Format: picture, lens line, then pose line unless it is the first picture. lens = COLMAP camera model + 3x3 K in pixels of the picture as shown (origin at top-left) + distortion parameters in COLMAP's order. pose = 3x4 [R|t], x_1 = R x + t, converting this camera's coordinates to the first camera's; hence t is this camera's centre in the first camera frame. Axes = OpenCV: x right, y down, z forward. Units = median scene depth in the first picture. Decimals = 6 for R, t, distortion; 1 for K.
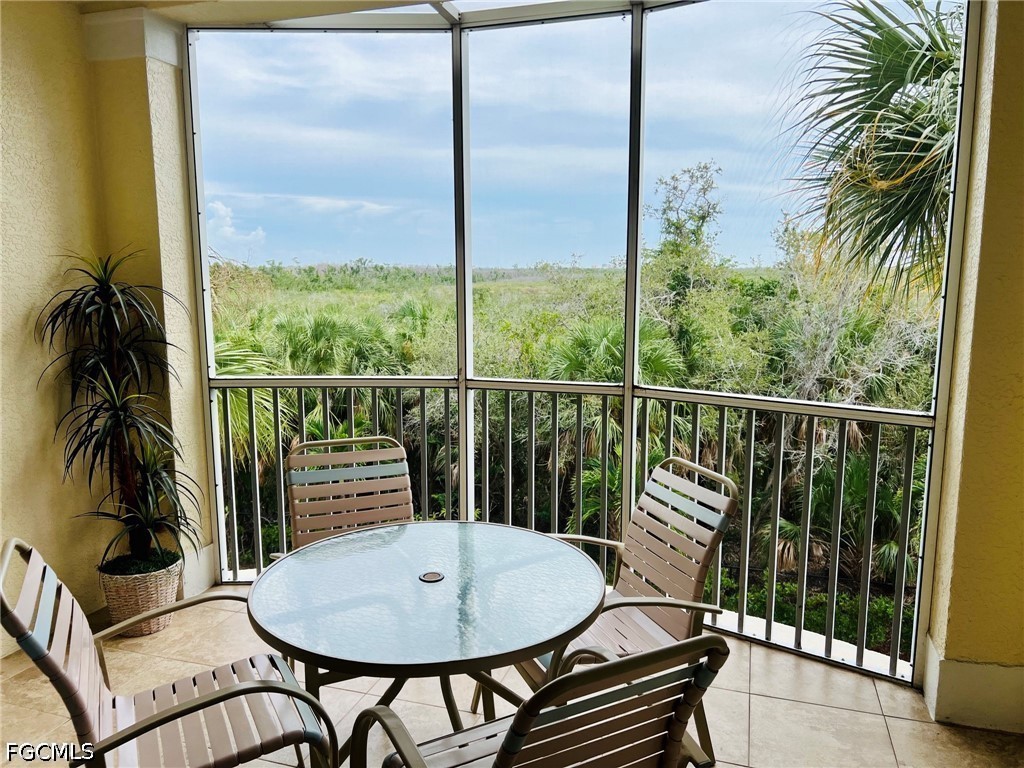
lens RADIAL K [[768.2, 0, 511.4], [0, 768.2, 384.2], [0, 0, 1]] dist [0.031270, -0.043597]
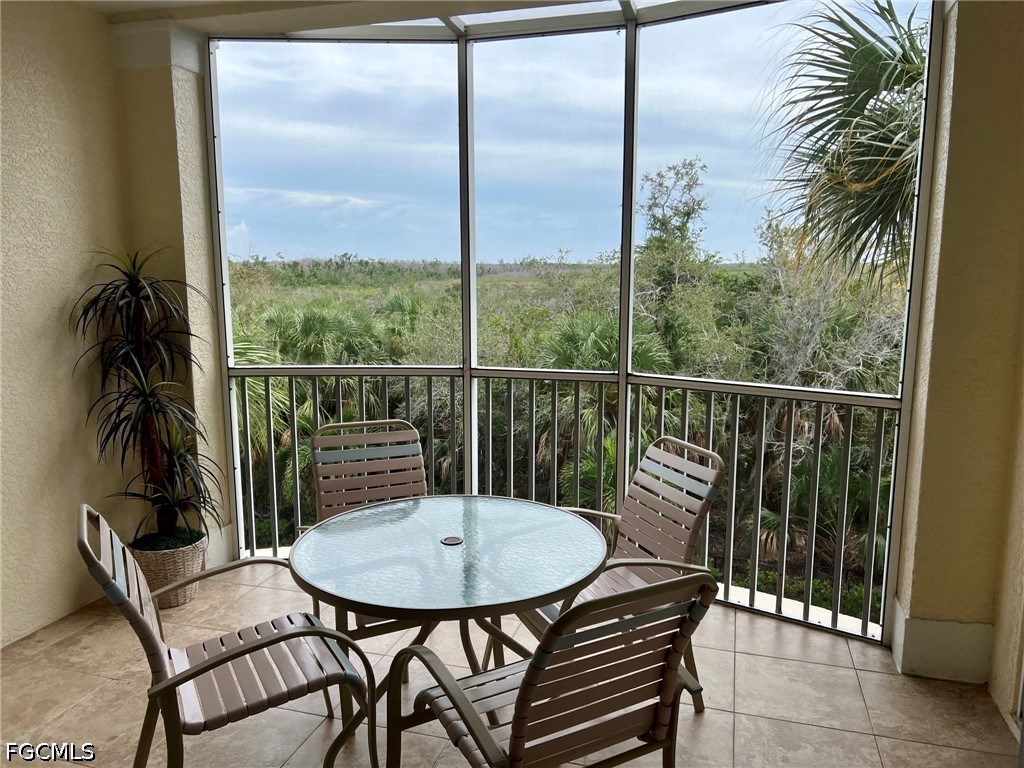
lens RADIAL K [[768.2, 0, 510.7], [0, 768.2, 384.5], [0, 0, 1]] dist [0.031270, -0.043597]
pose [[0.999837, -0.001805, 0.017962, -0.024387], [0.001695, 0.999980, 0.006150, 0.010657], [-0.017973, -0.006119, 0.999820, -0.074832]]
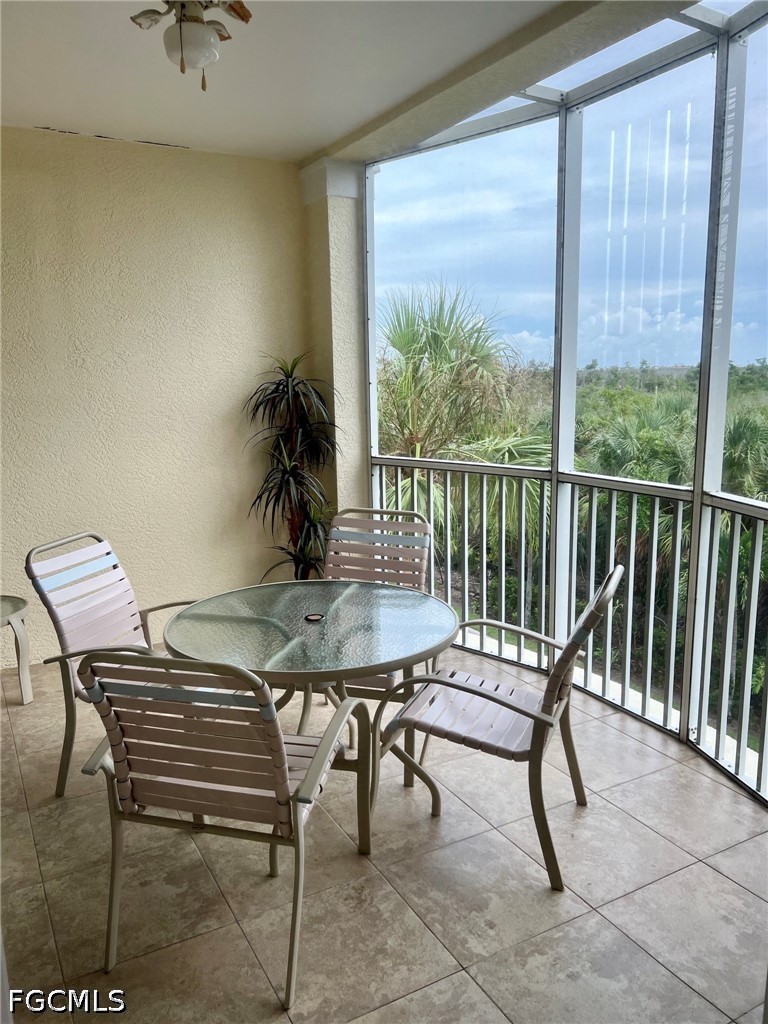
lens RADIAL K [[768.2, 0, 381.1], [0, 768.2, 510.8], [0, 0, 1]] dist [0.031270, -0.043597]
pose [[0.727987, 0.106693, -0.677238, 0.485907], [-0.085683, 0.994231, 0.064529, -0.001589], [0.680216, 0.011052, 0.732929, 0.138812]]
